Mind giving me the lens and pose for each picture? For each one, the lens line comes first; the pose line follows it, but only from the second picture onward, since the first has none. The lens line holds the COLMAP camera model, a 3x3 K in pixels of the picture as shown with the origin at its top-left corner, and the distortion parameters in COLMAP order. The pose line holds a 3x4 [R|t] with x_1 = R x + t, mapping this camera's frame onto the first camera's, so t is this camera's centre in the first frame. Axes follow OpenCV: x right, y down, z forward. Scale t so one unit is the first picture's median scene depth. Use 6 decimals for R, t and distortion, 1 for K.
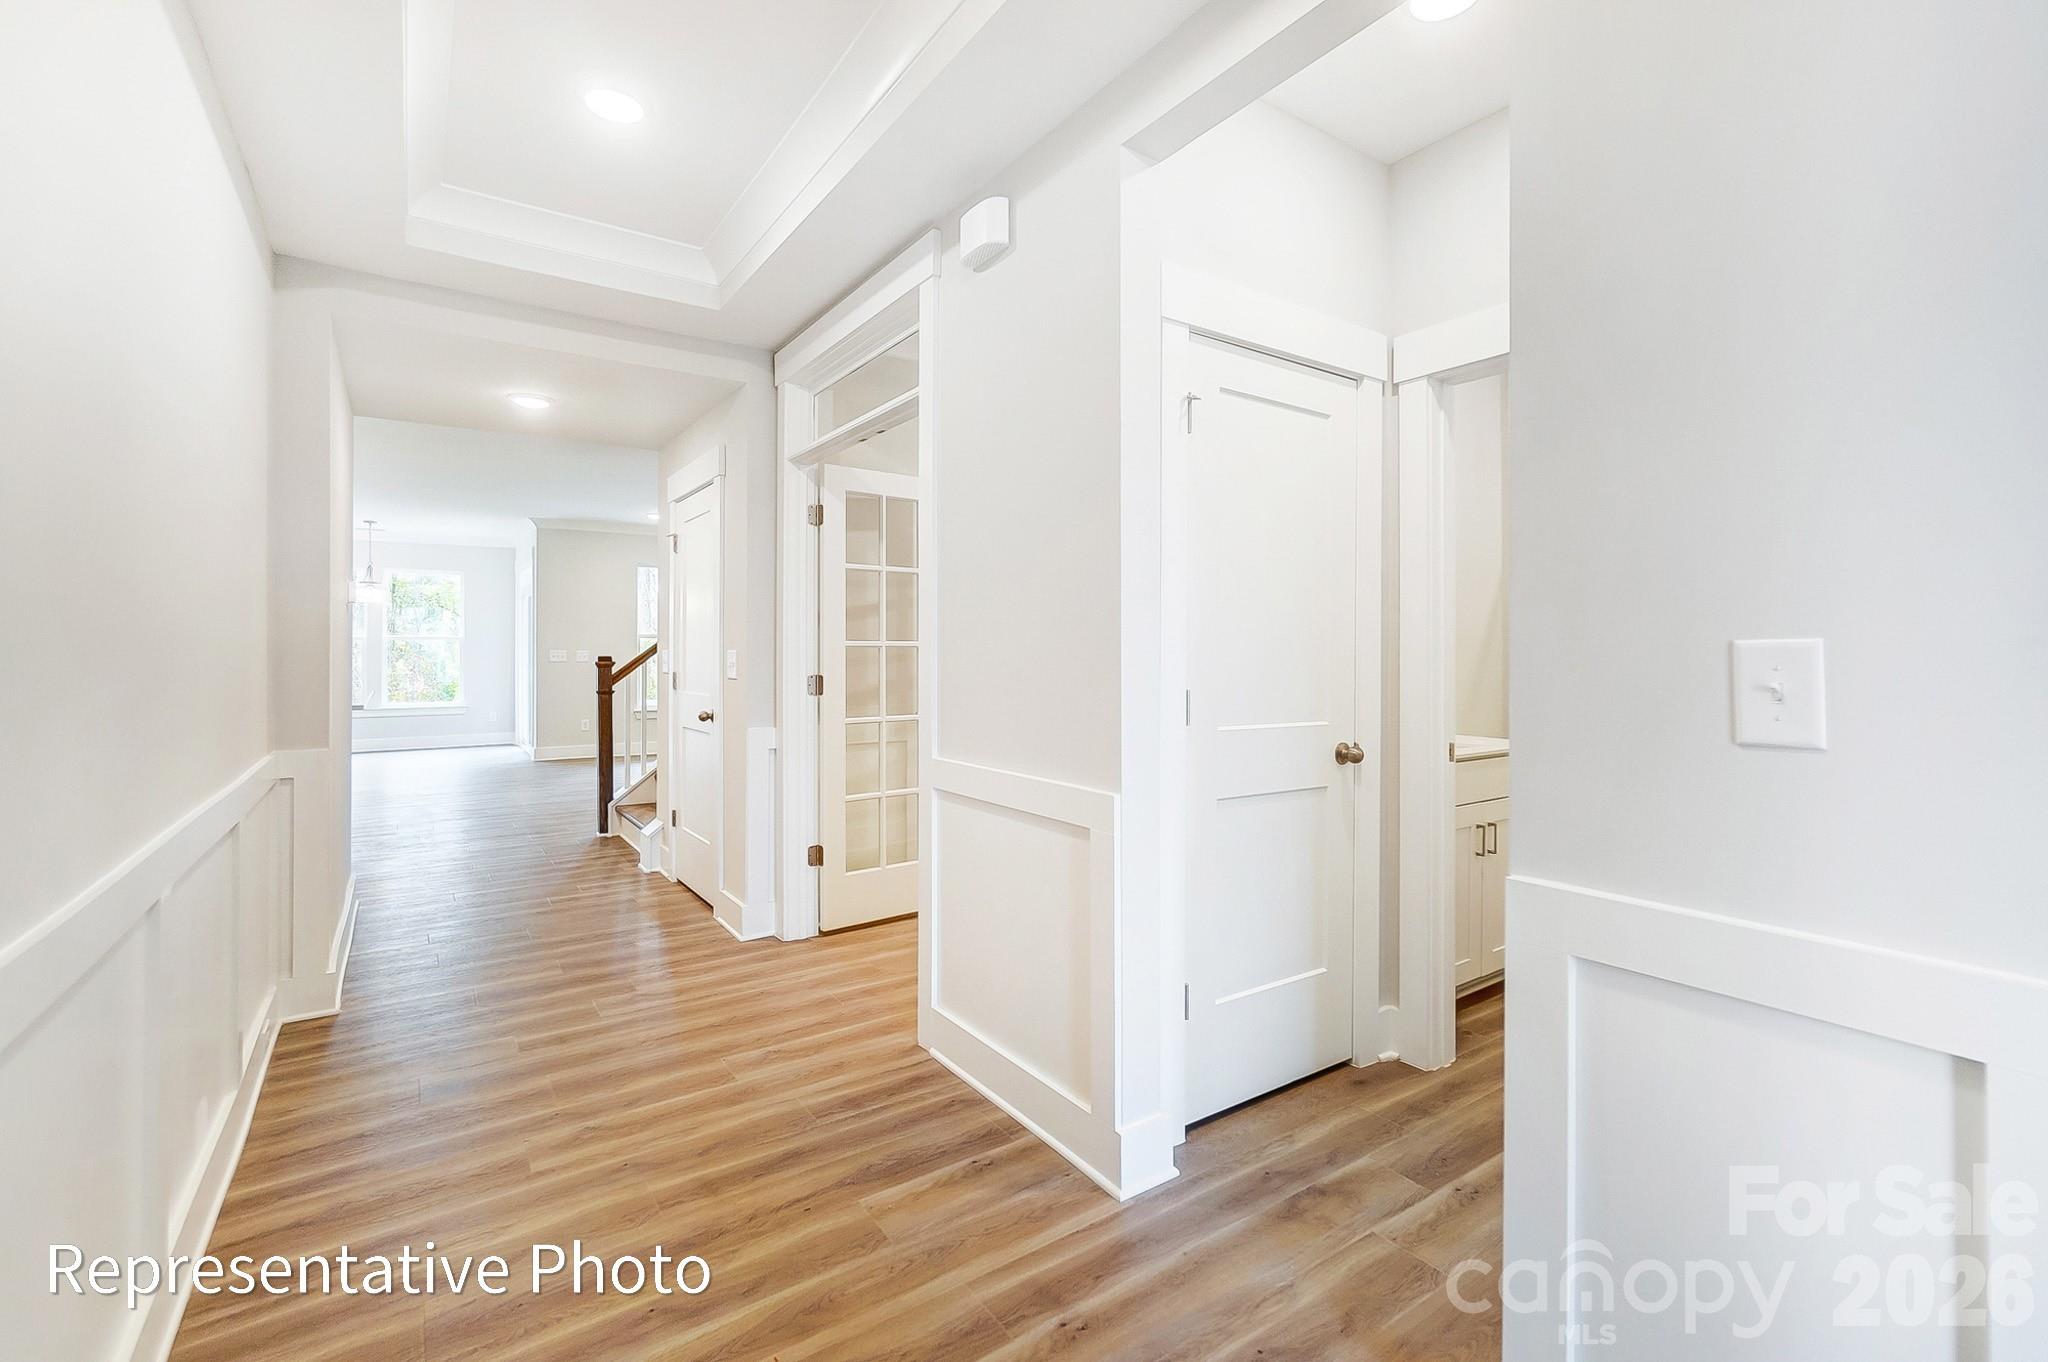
lens RADIAL K [[903.4, 0, 1030.6], [0, 903.4, 666.0], [0, 0, 1]] dist [-0.000311, -0.000018]
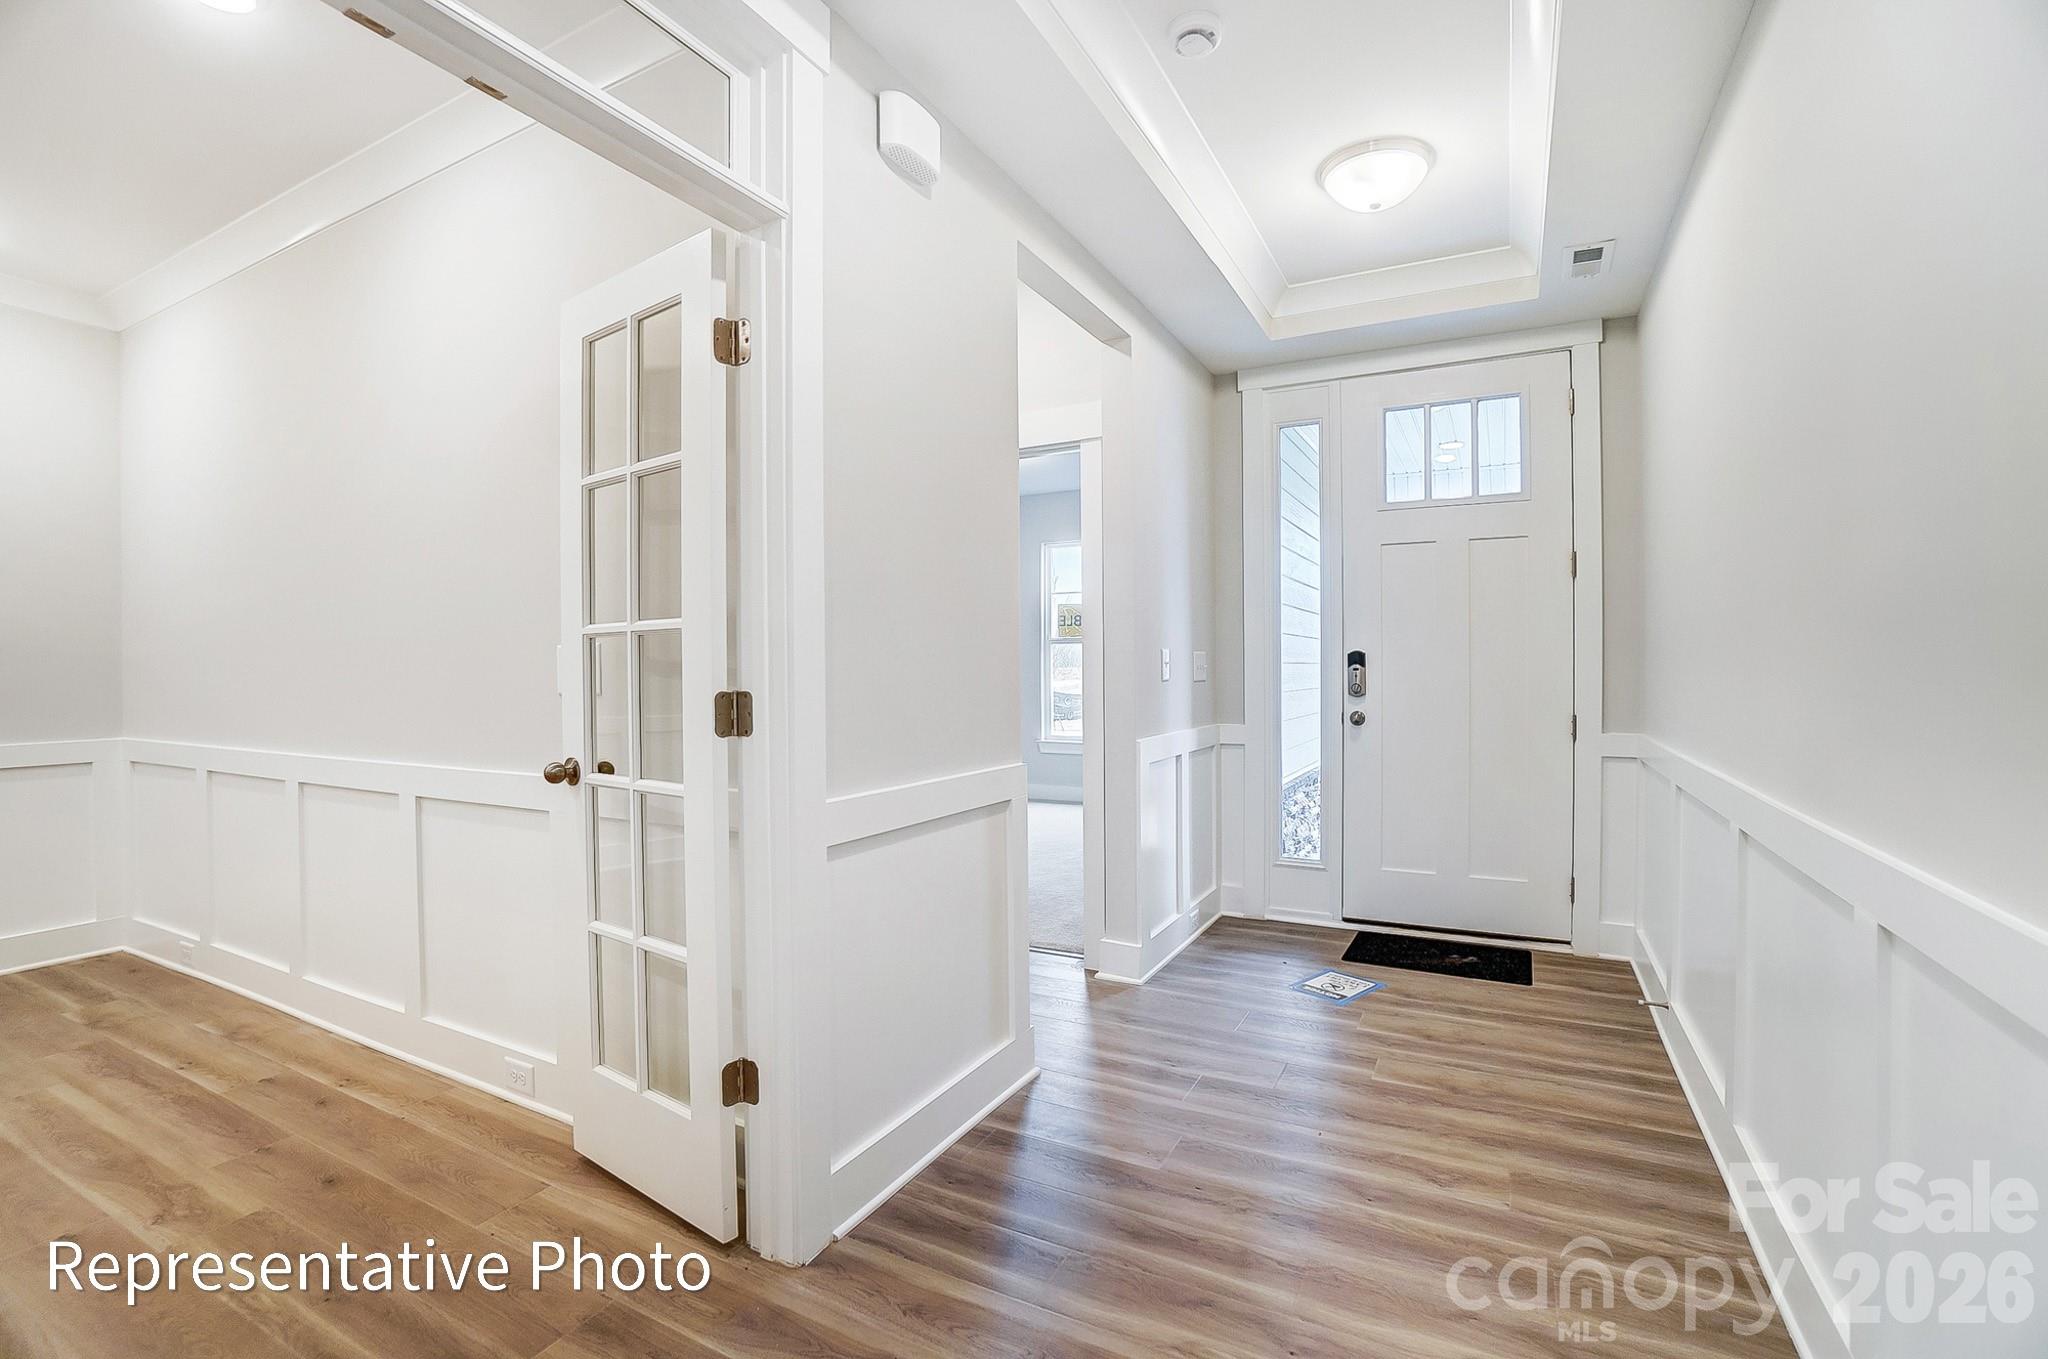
lens RADIAL K [[903.4, 0, 1030.6], [0, 903.4, 664.5], [0, 0, 1]] dist [-0.000311, -0.000018]
pose [[-0.455159, -0.007069, 0.890382, -0.884519], [0.003046, 0.999950, 0.009496, -0.006593], [-0.890405, 0.007034, -0.455115, 1.344733]]
